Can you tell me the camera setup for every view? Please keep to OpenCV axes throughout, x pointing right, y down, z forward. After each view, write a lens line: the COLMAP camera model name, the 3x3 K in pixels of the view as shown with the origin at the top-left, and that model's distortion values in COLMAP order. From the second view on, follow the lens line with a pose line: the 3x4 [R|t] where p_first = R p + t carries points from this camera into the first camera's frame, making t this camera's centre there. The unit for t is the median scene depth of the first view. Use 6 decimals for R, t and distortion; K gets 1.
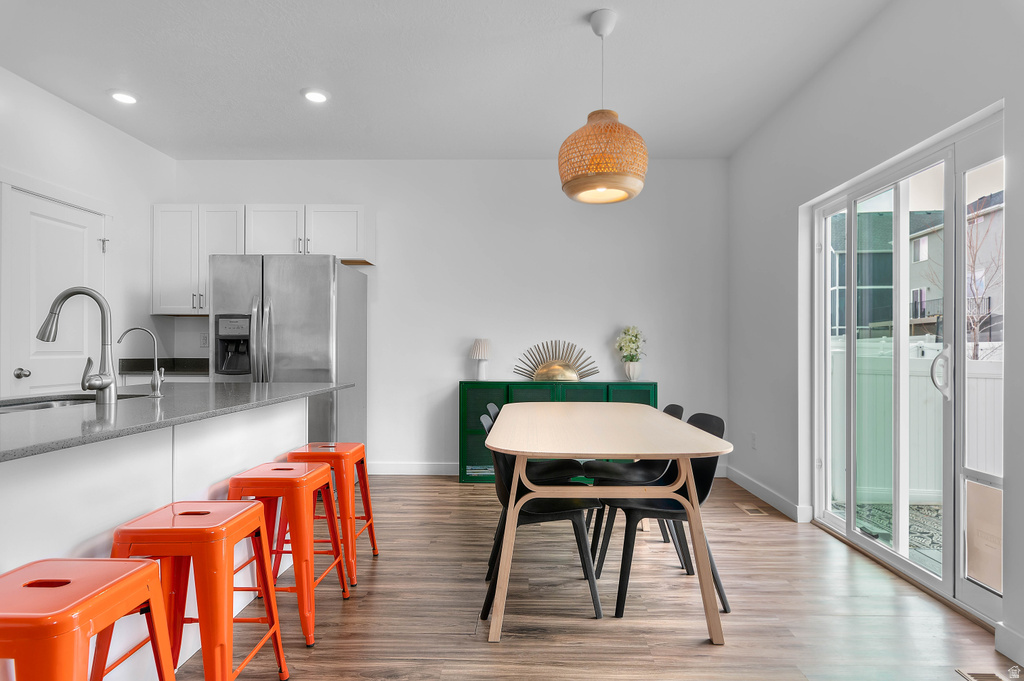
lens RADIAL K [[548.9, 0, 514.9], [0, 548.9, 342.5], [0, 0, 1]] dist [-0.005007, 0.000340]
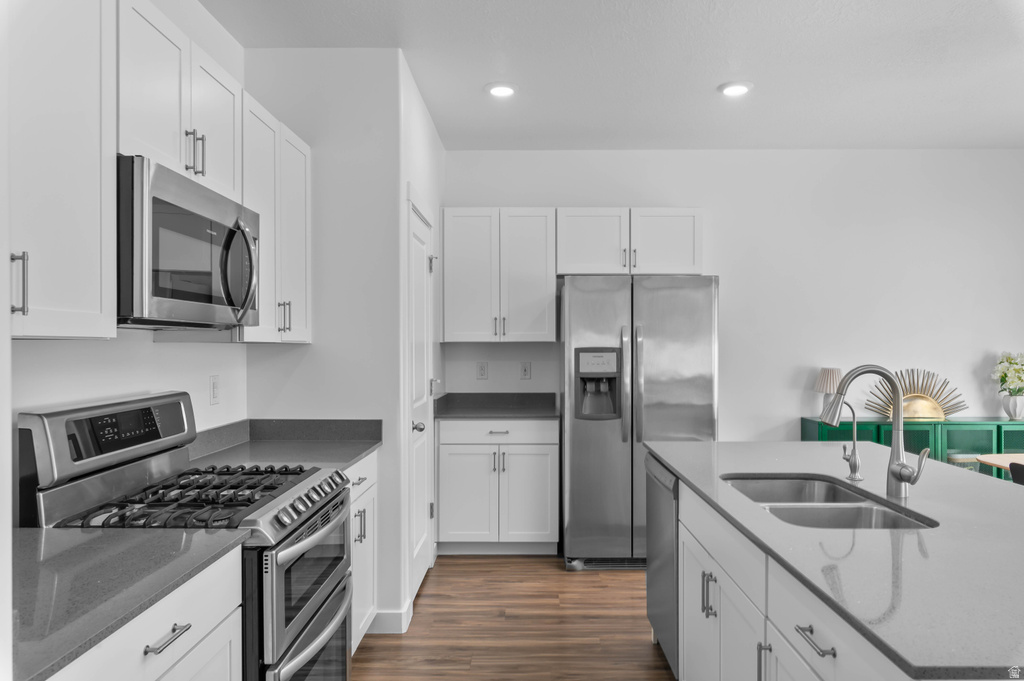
lens RADIAL K [[718.1, 0, 516.9], [0, 718.1, 341.1], [0, 0, 1]] dist [-0.029503, -0.000149]
pose [[0.999984, -0.005215, -0.002195, -0.627842], [0.005231, 0.999958, 0.007531, -0.069230], [0.002155, -0.007542, 0.999969, -0.089269]]
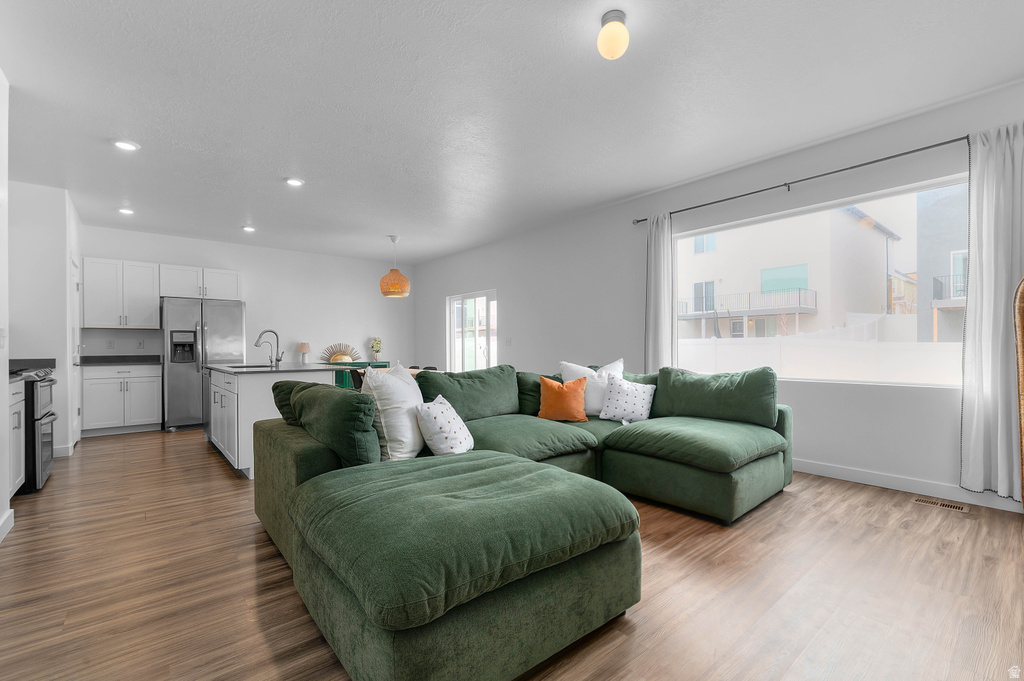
lens RADIAL K [[447.1, 0, 517.3], [0, 447.1, 349.0], [0, 0, 1]] dist [0.001896, 0.000294]
pose [[0.753848, -0.010965, 0.656958, -0.651525], [-0.003051, 0.999792, 0.020188, -0.022442], [-0.657042, -0.017223, 0.753657, -0.889377]]
